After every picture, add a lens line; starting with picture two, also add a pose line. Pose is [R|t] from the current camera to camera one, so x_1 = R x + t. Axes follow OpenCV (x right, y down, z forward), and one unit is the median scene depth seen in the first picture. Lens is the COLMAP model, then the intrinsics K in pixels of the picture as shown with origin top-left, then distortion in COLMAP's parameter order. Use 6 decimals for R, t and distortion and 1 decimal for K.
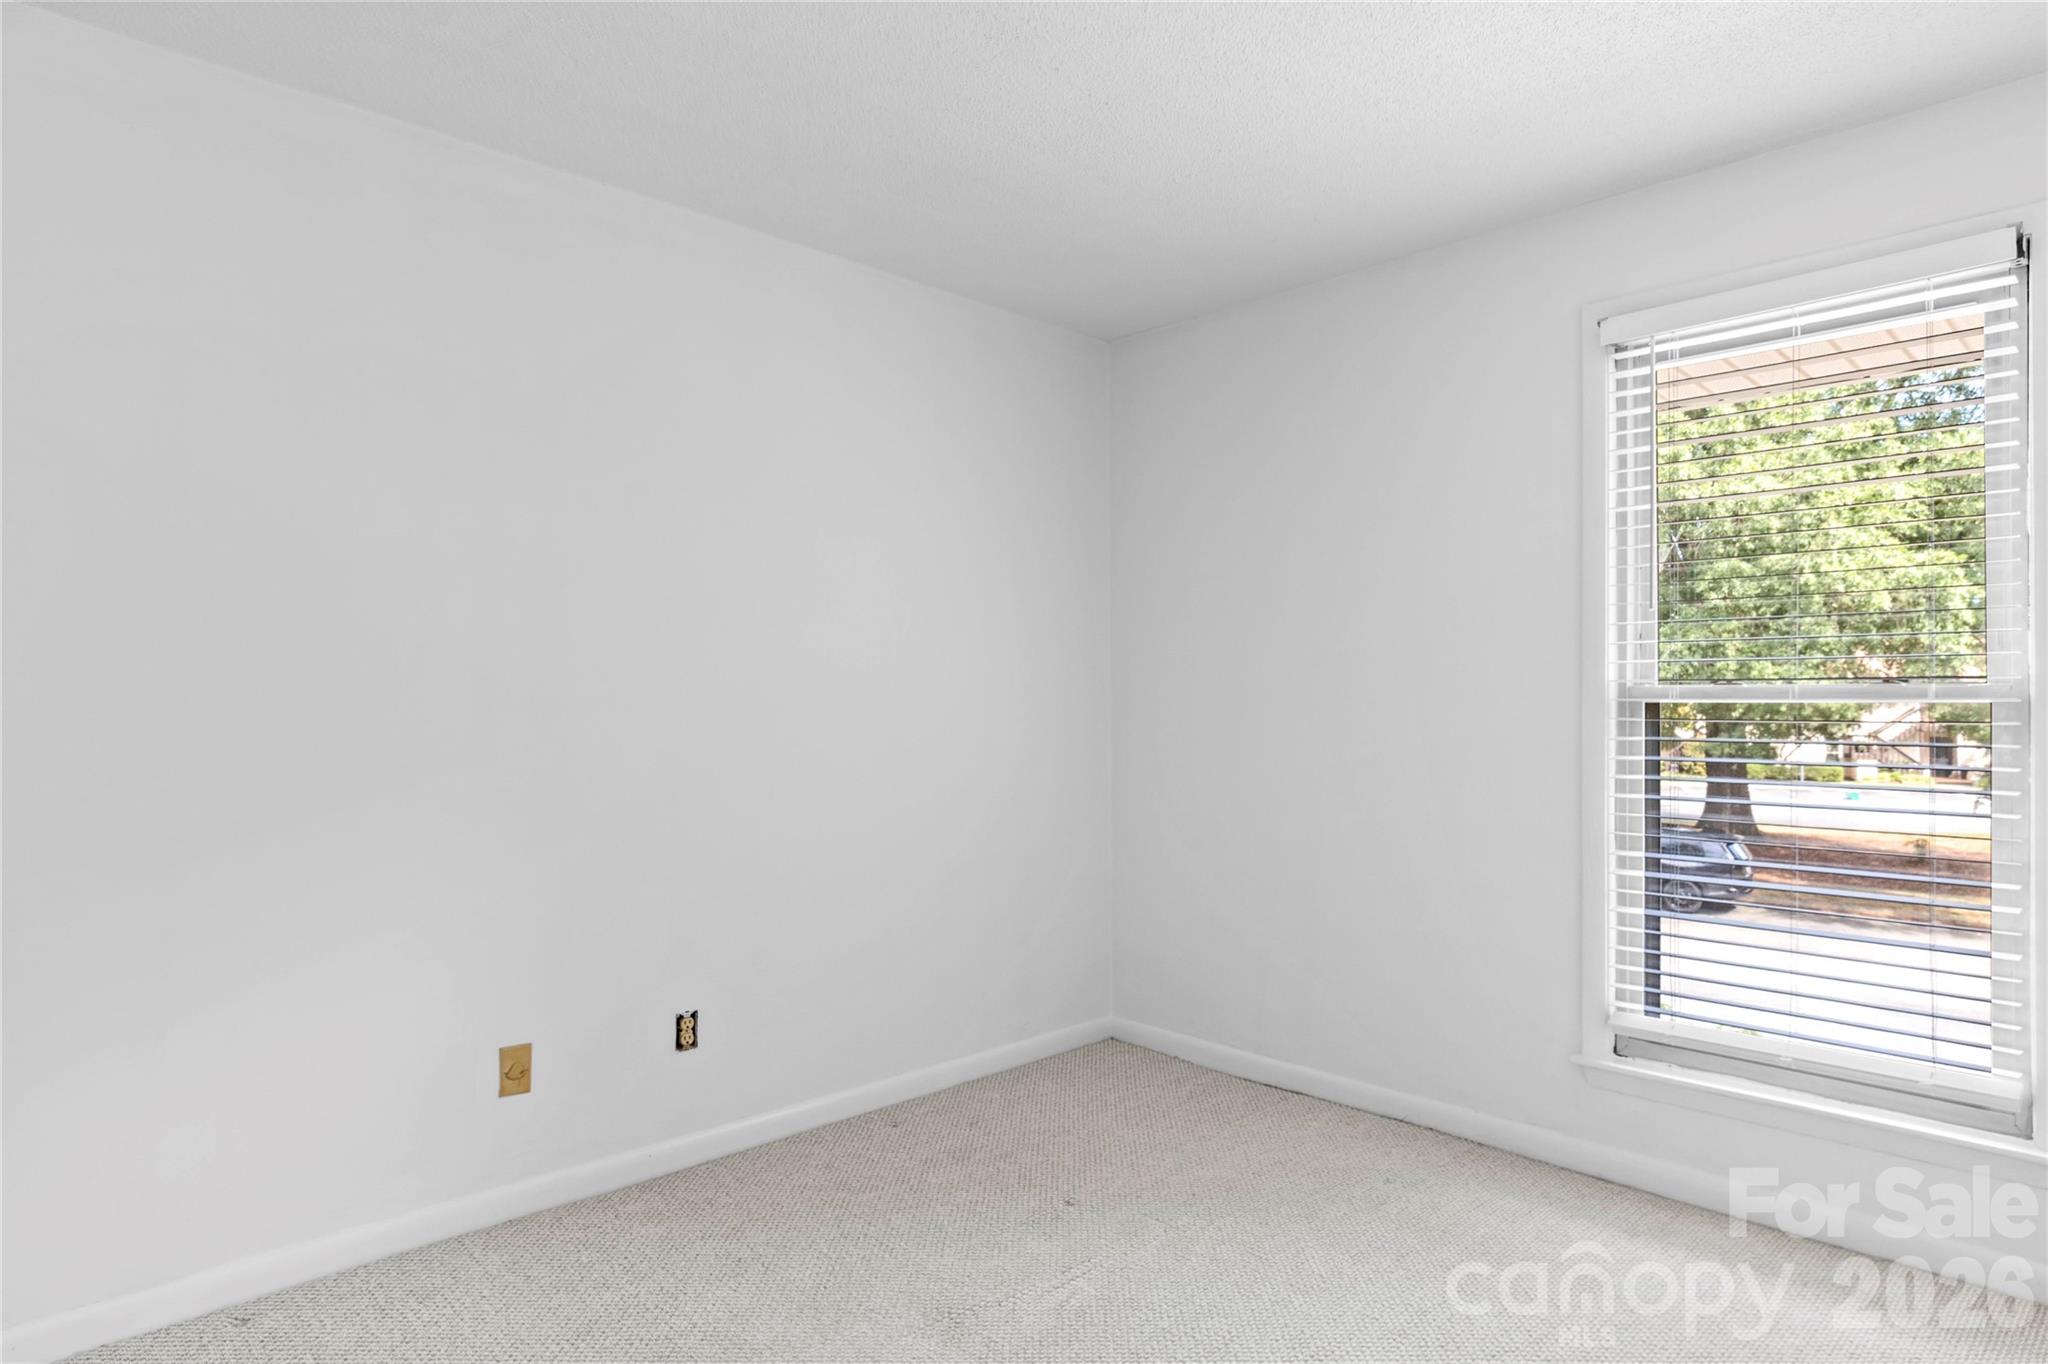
lens RADIAL K [[1115.6, 0, 1077.2], [0, 1115.6, 716.9], [0, 0, 1]] dist [0.012848, 0.000172]
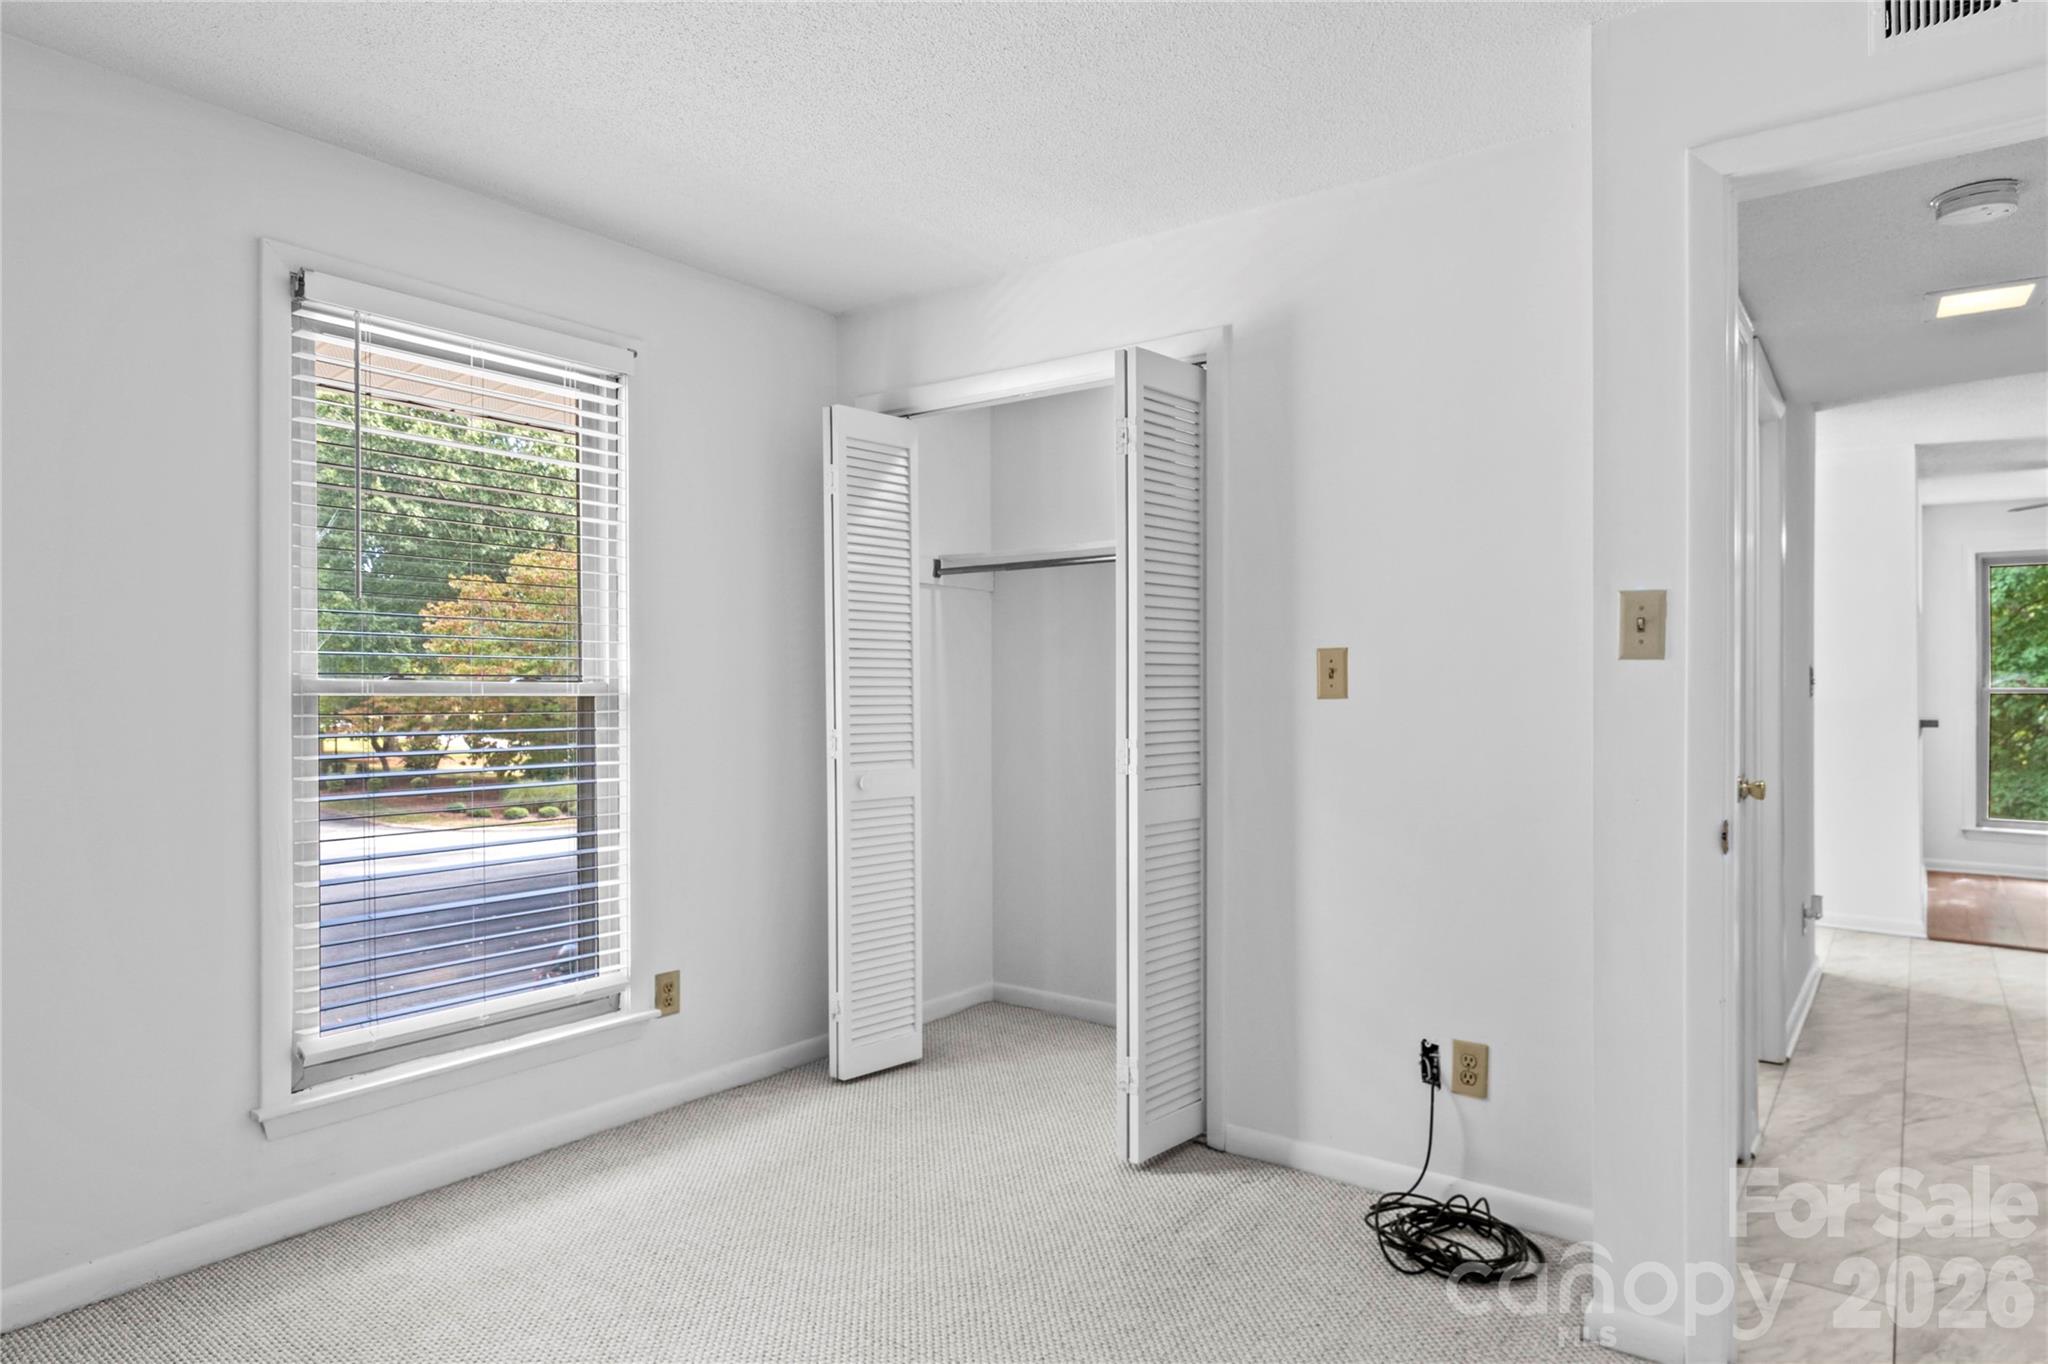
lens RADIAL K [[1148.6, 0, 1084.7], [0, 1148.6, 690.6], [0, 0, 1]] dist [0.002082, 0.000142]
pose [[-0.103035, -0.003424, 0.994672, -0.524256], [0.020039, 0.999784, 0.005517, -0.010973], [-0.994476, 0.020501, -0.102944, 0.492298]]
